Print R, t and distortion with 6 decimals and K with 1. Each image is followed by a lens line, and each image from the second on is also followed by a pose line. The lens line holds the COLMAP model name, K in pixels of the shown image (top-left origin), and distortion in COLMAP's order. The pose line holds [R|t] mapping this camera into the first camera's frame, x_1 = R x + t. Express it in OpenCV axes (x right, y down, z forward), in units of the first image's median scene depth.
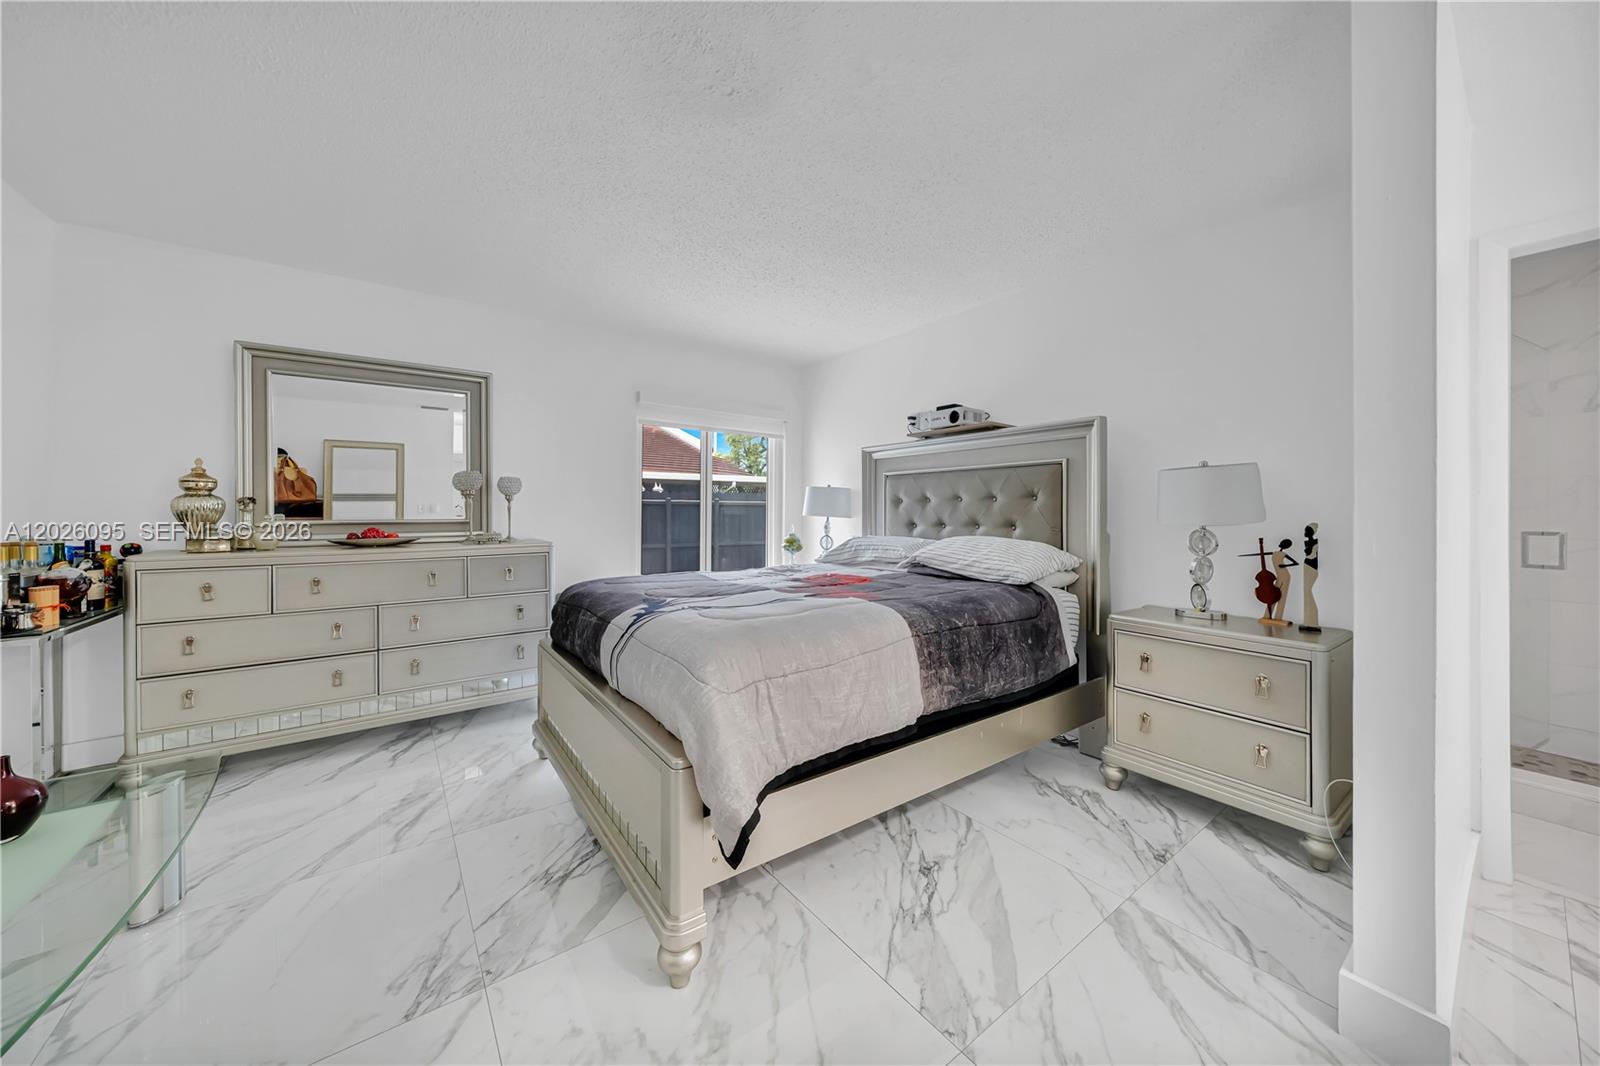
lens RADIAL K [[549.8, 0, 799.9], [0, 549.8, 517.0], [0, 0, 1]] dist [-0.005015, 0.000296]
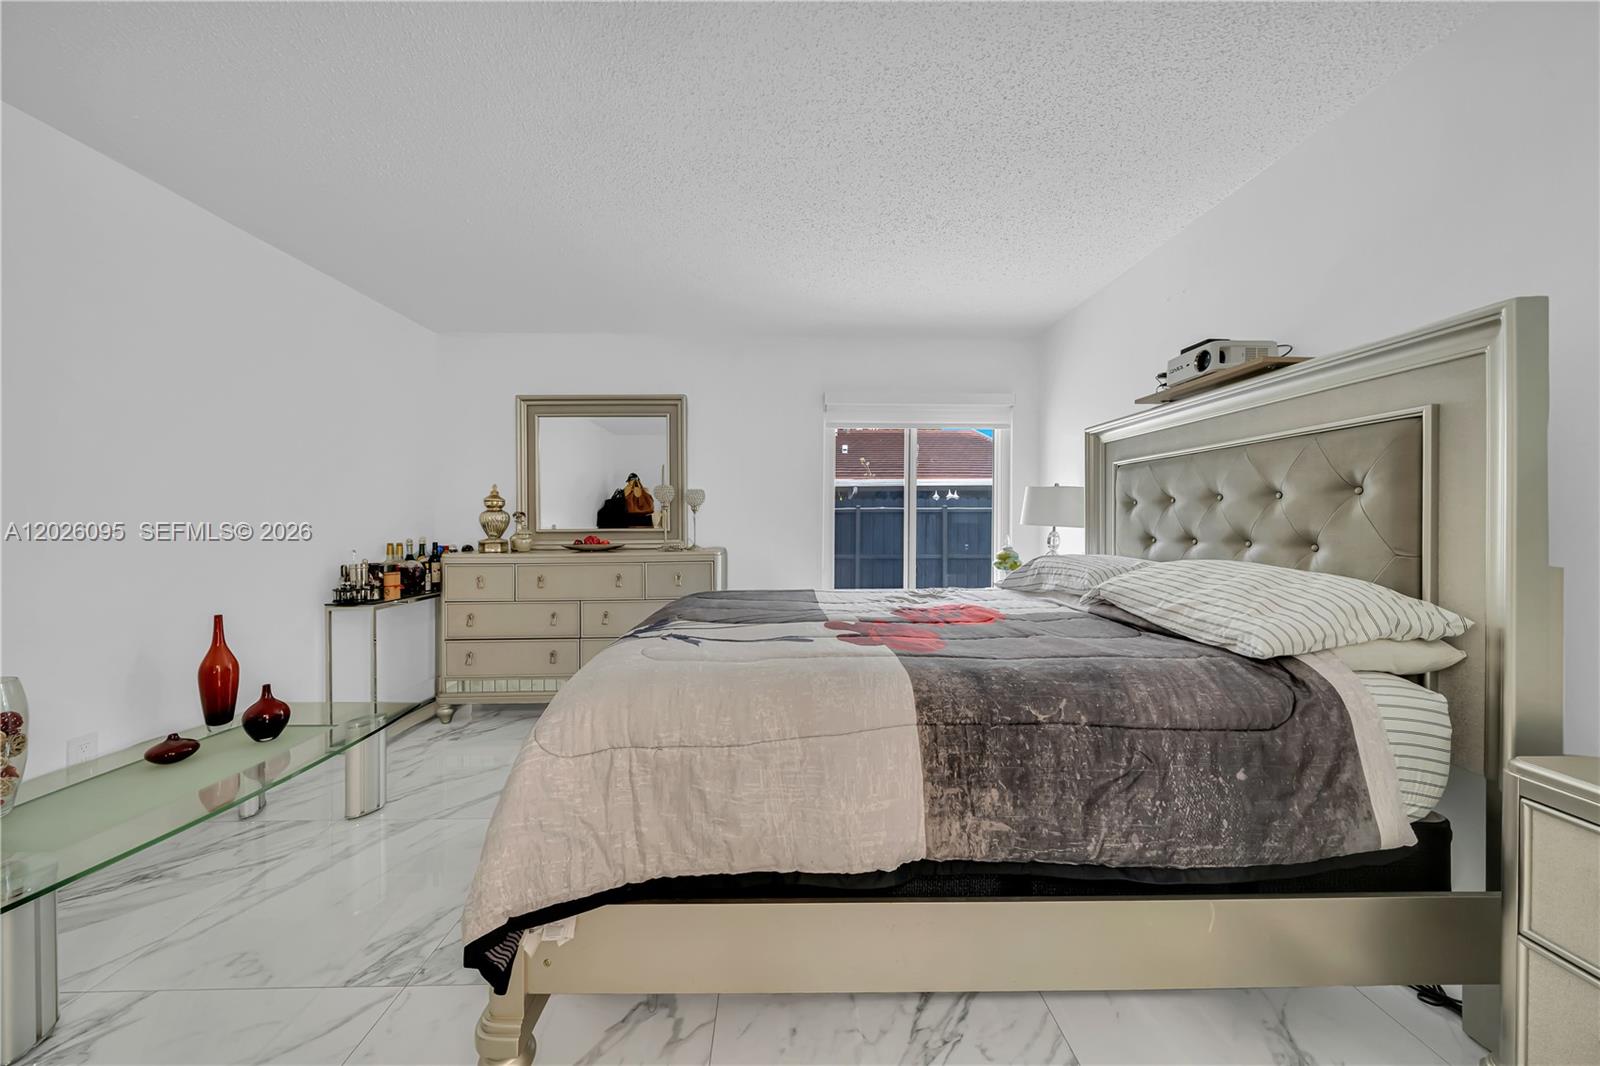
lens RADIAL K [[549.8, 0, 794.8], [0, 549.8, 527.8], [0, 0, 1]] dist [-0.005015, 0.000296]
pose [[0.817436, 0.001798, -0.576017, 0.317522], [0.000877, 0.999990, 0.004366, -0.002490], [0.576019, -0.004074, 0.817426, 0.303479]]
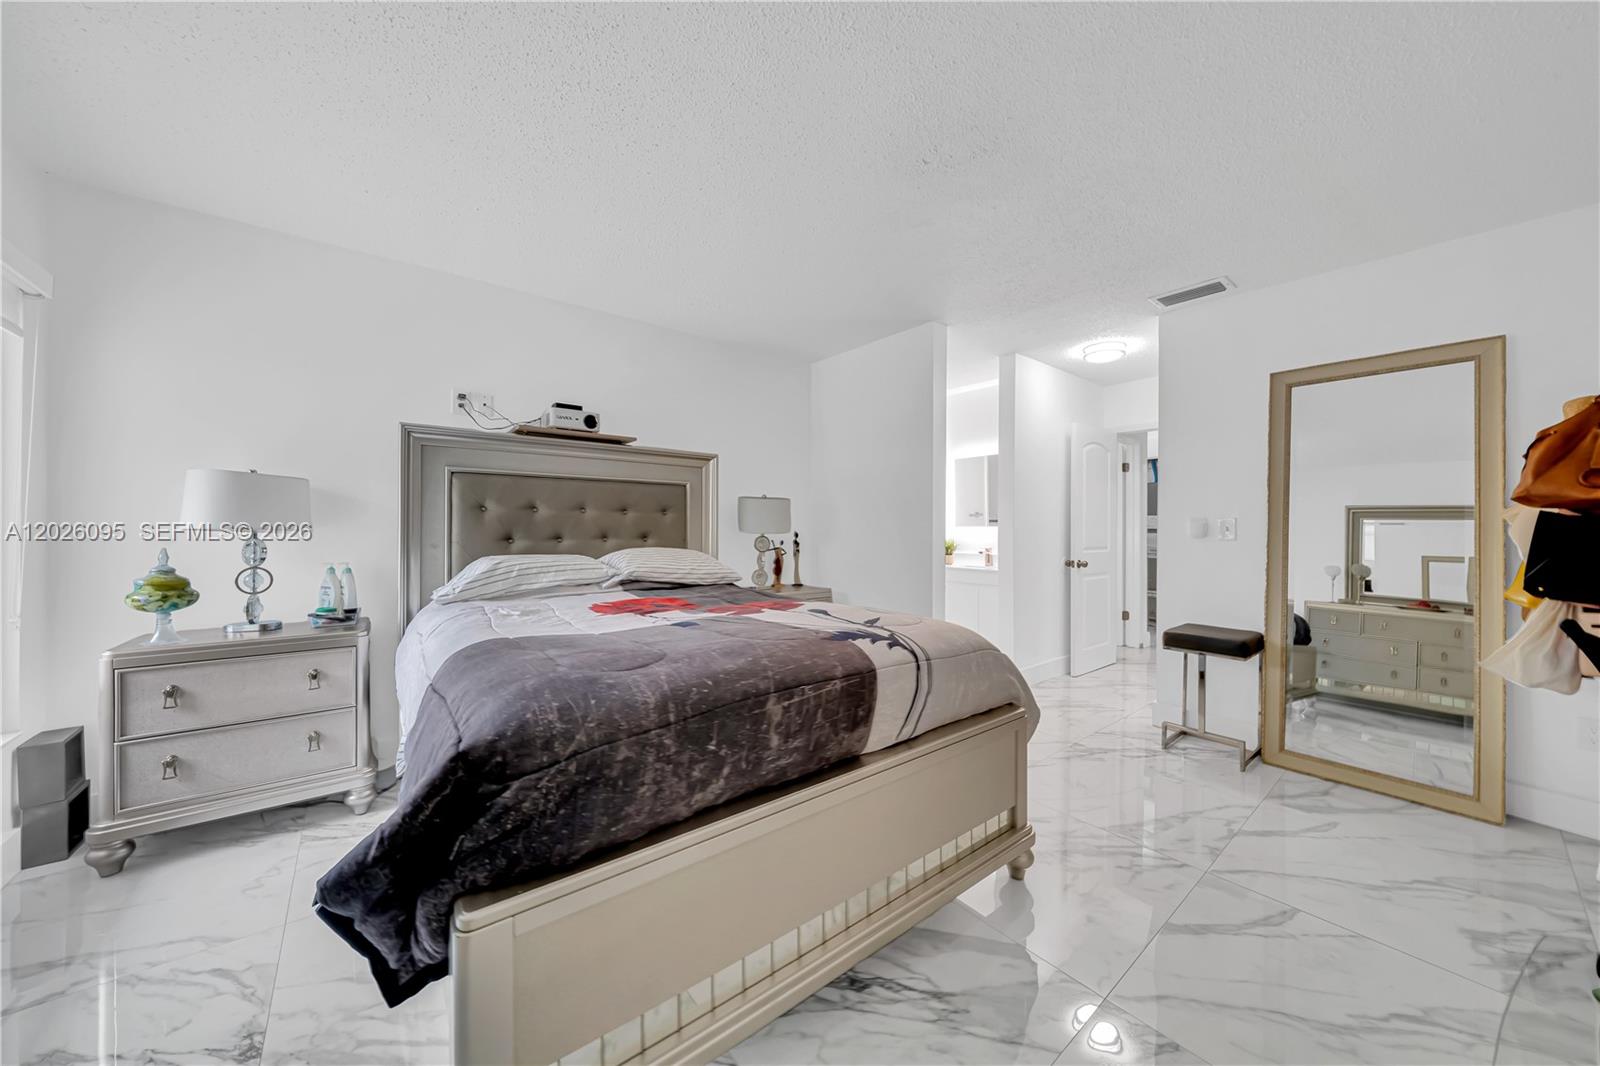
lens RADIAL K [[549.8, 0, 799.4], [0, 549.8, 530.5], [0, 0, 1]] dist [-0.005015, 0.000296]
pose [[-0.031325, -0.008490, 0.999473, -0.802222], [0.001885, 0.999962, 0.008553, -0.006837], [-0.999507, 0.002152, -0.031308, 0.819195]]
